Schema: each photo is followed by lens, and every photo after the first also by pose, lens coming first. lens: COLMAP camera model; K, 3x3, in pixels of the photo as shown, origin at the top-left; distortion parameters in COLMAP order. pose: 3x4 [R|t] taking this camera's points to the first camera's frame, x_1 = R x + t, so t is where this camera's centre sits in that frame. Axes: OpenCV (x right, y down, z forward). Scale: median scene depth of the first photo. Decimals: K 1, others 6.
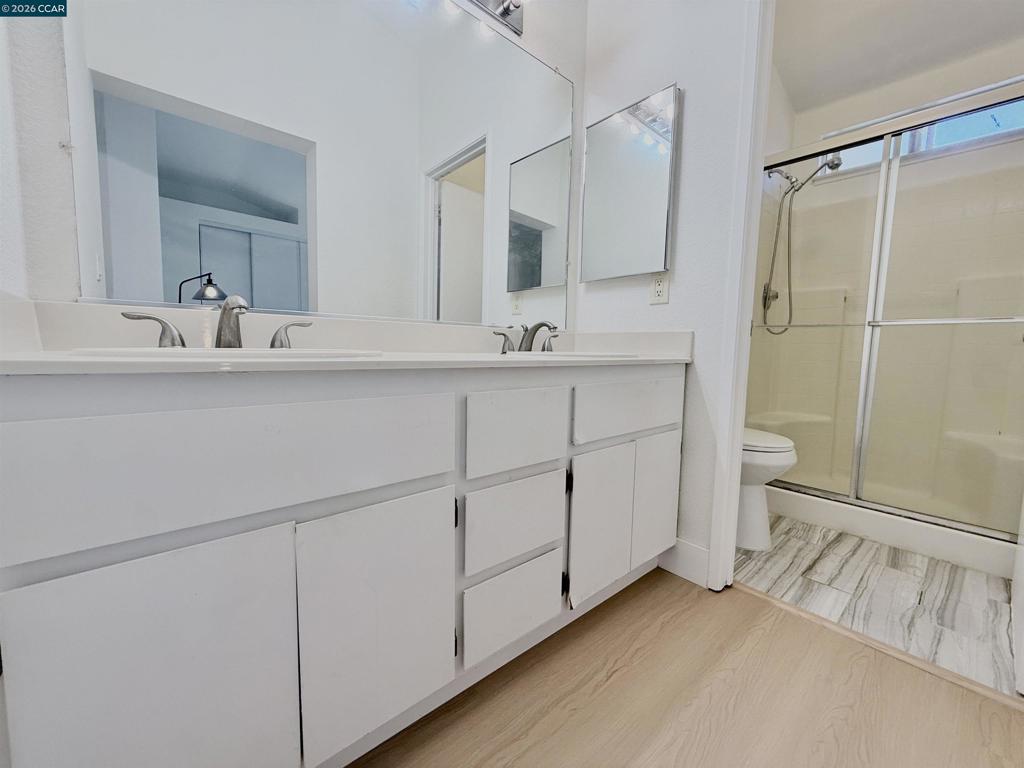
lens RADIAL K [[406.7, 0, 514.5], [0, 406.7, 386.0], [0, 0, 1]] dist [-0.007003, 0.001073]
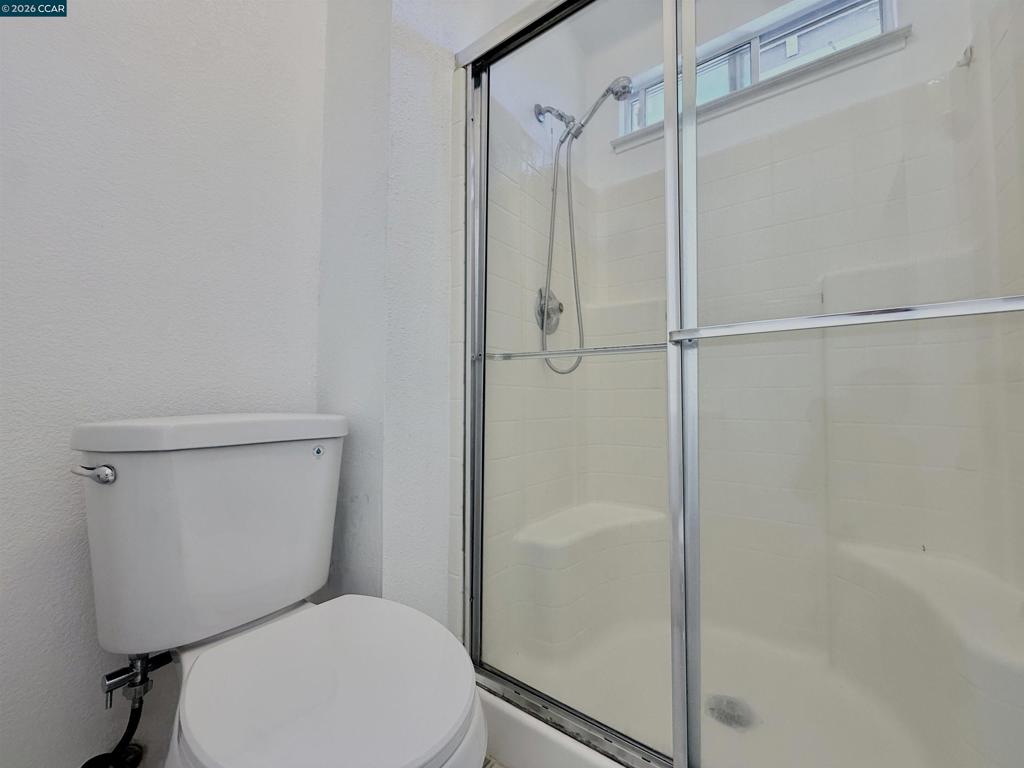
lens RADIAL K [[406.7, 0, 510.0], [0, 406.7, 387.2], [0, 0, 1]] dist [-0.007003, 0.001073]
pose [[0.976632, -0.030583, 0.212730, 0.462421], [0.054145, 0.992909, -0.105832, -0.055411], [-0.207985, 0.114877, 0.971363, 0.478596]]
